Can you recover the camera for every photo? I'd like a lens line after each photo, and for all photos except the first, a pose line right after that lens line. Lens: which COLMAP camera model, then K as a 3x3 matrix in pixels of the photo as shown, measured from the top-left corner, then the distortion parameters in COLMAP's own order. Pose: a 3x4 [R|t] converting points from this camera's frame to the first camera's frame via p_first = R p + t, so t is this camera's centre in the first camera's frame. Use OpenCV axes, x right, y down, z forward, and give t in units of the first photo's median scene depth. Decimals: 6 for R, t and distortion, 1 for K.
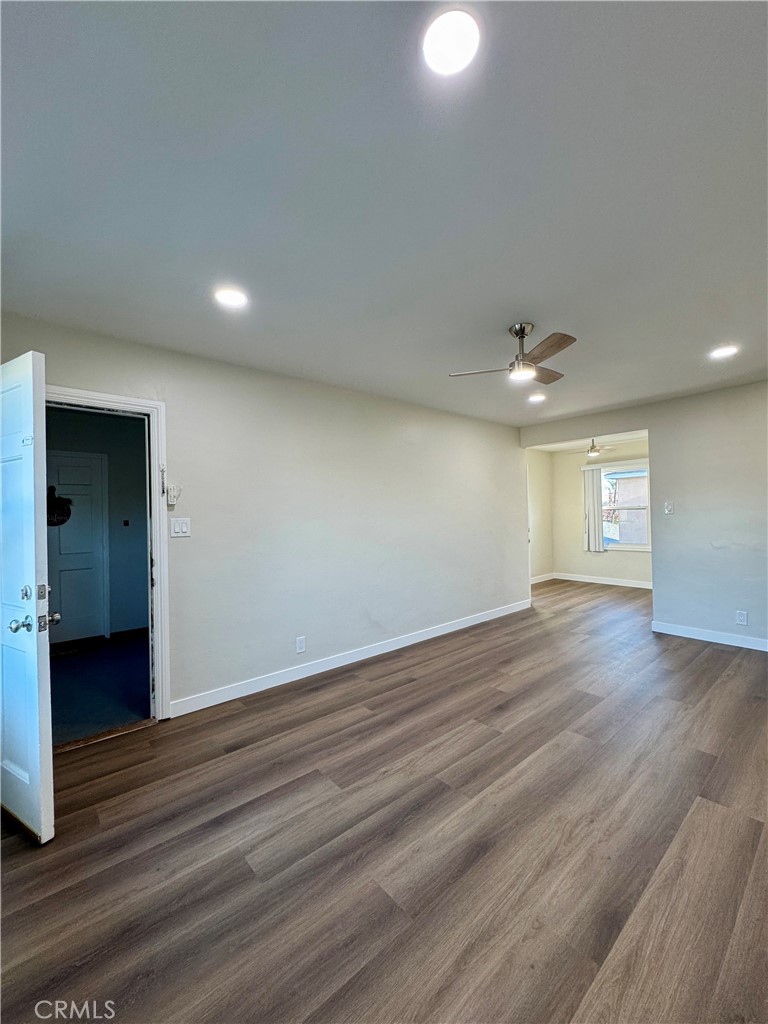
lens RADIAL K [[407.3, 0, 384.0], [0, 407.3, 512.0], [0, 0, 1]] dist [-0.002089, 0.000030]
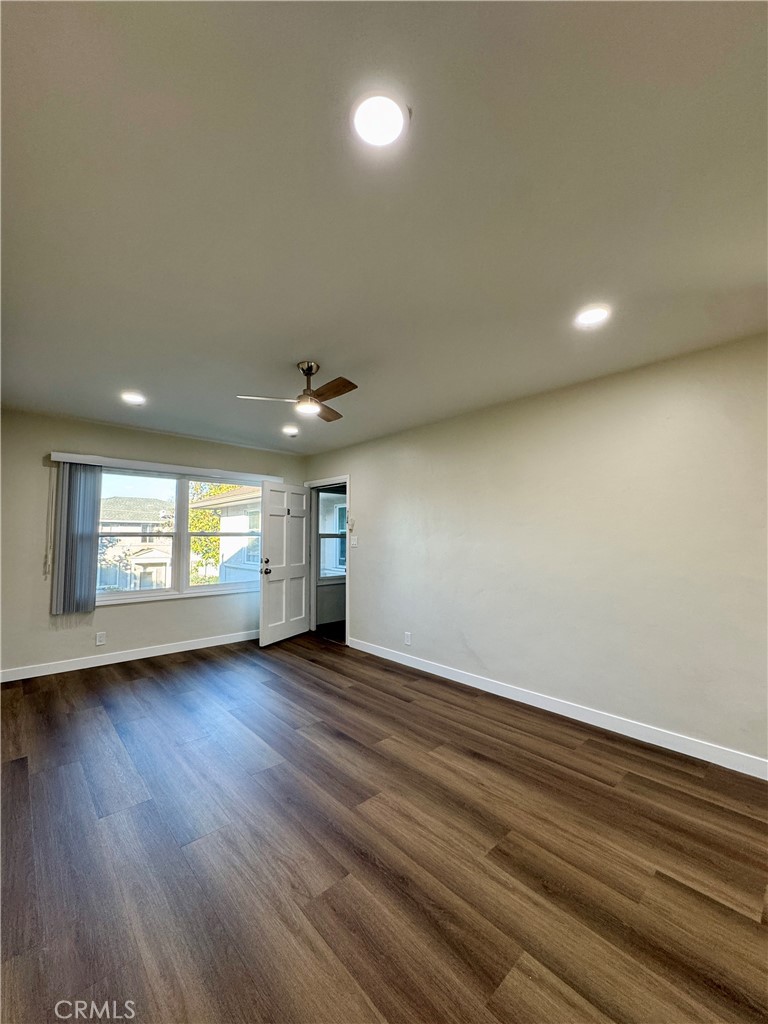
lens RADIAL K [[408.3, 0, 384.9], [0, 408.3, 510.7], [0, 0, 1]] dist [-0.002047, -0.000200]
pose [[0.035109, -0.043367, -0.998442, 1.387668], [0.006320, 0.999048, -0.043171, -0.020370], [0.999364, -0.004794, 0.035349, 1.145406]]
